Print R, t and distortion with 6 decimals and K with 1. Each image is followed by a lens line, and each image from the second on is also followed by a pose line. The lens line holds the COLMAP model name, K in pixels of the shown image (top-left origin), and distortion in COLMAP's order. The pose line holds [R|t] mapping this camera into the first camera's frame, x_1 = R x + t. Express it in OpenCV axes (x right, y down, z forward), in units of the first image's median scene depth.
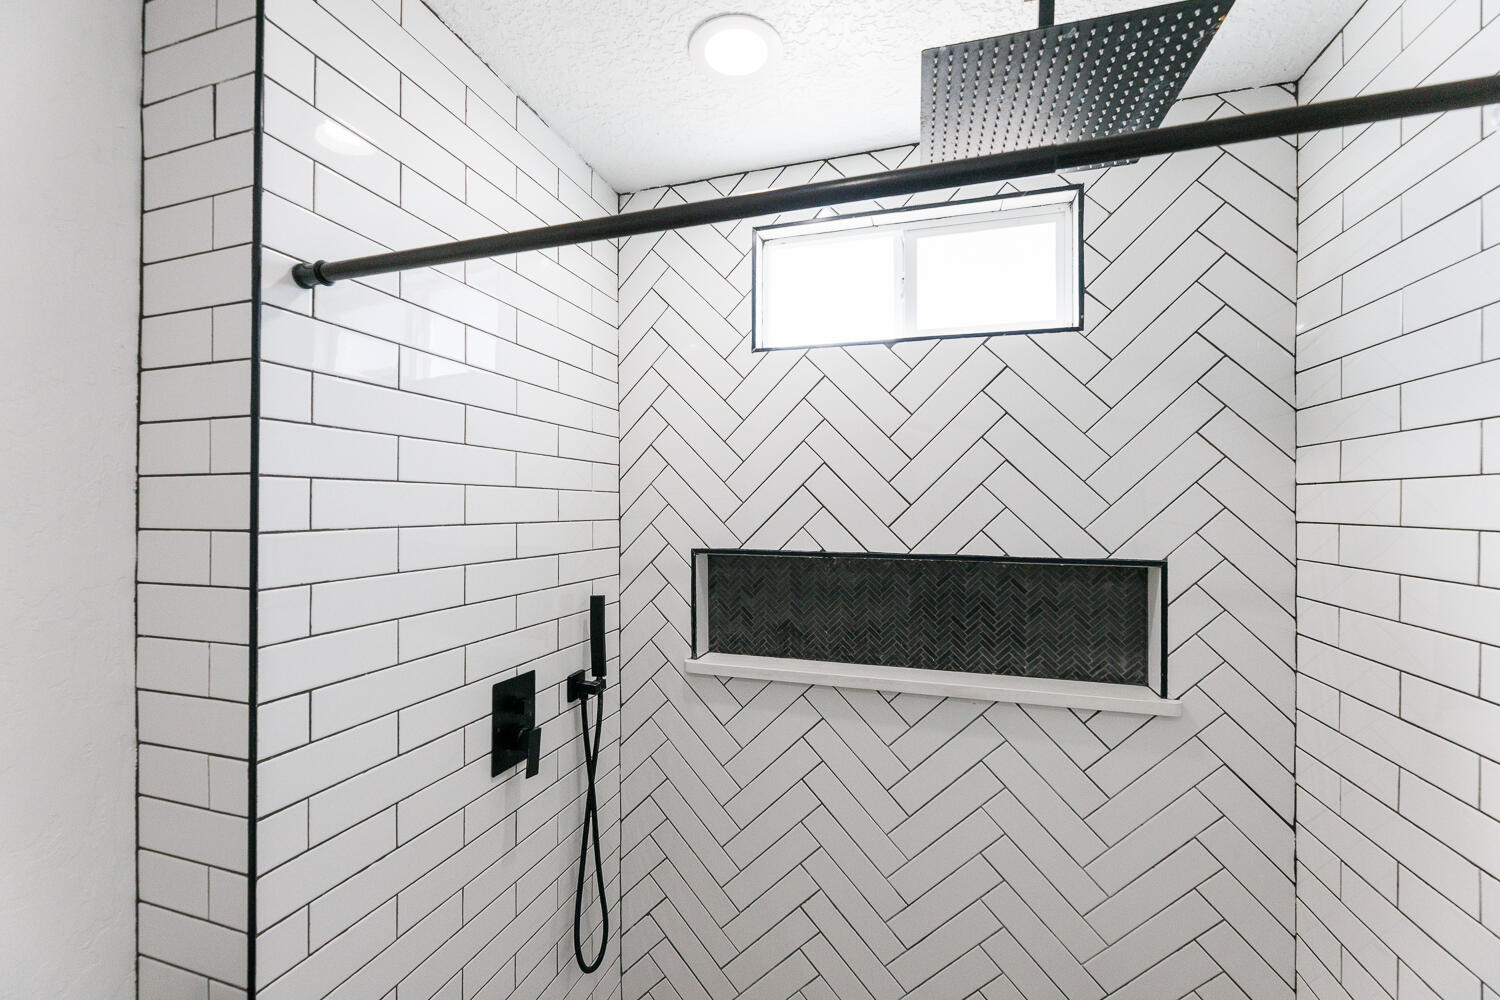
lens RADIAL K [[609.6, 0, 744.5], [0, 609.6, 498.3], [0, 0, 1]] dist [-0.006364, 0.000243]
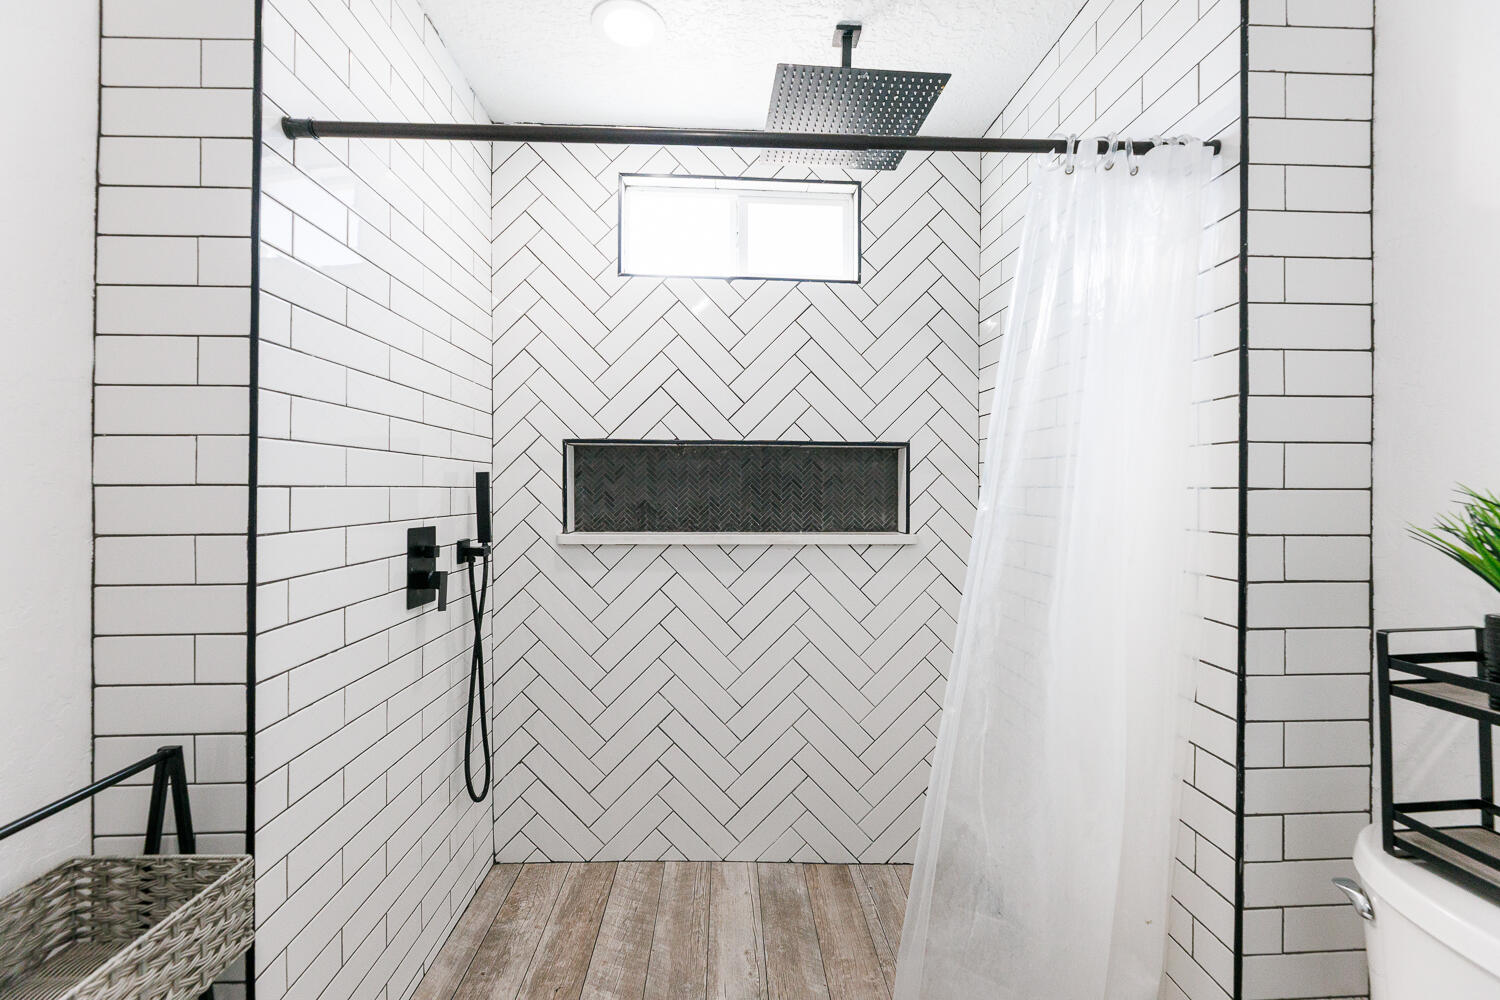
lens RADIAL K [[609.6, 0, 750.7], [0, 609.6, 485.7], [0, 0, 1]] dist [-0.006364, 0.000243]
pose [[0.934985, 0.001707, 0.354683, -0.190127], [-0.003413, 0.999985, 0.004185, 0.191718], [-0.354671, -0.005124, 0.934977, -0.248306]]
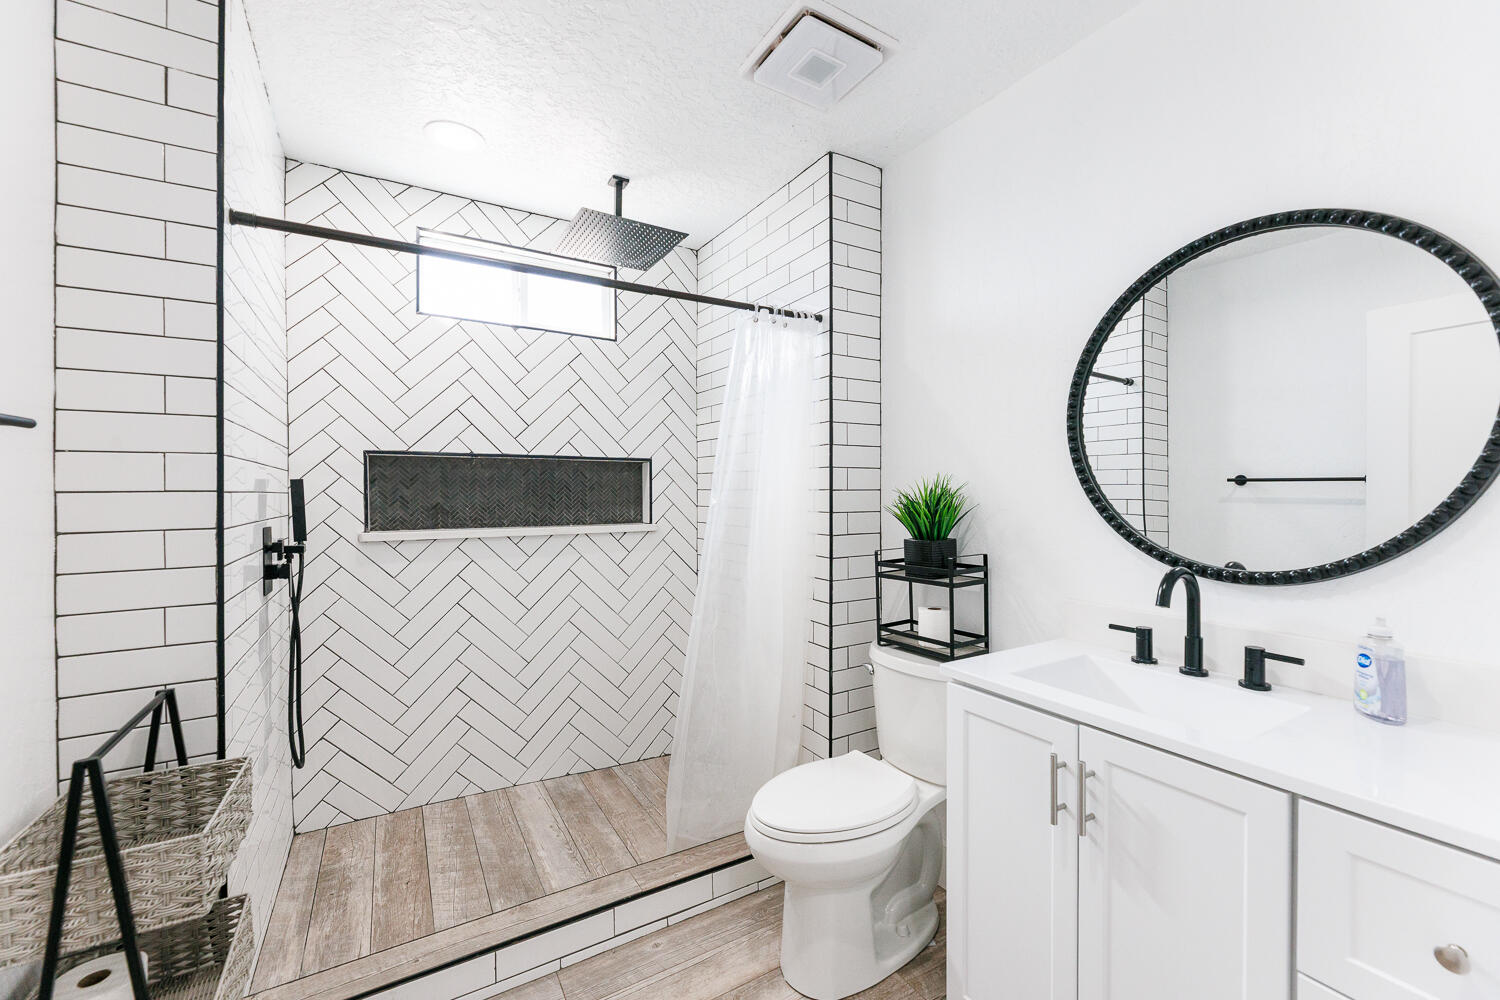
lens RADIAL K [[609.6, 0, 758.3], [0, 609.6, 492.7], [0, 0, 1]] dist [-0.006364, 0.000243]
pose [[0.644742, -0.006465, 0.764373, -0.638305], [0.000364, 0.999967, 0.008150, 0.190821], [-0.764400, -0.004976, 0.644723, -0.604169]]
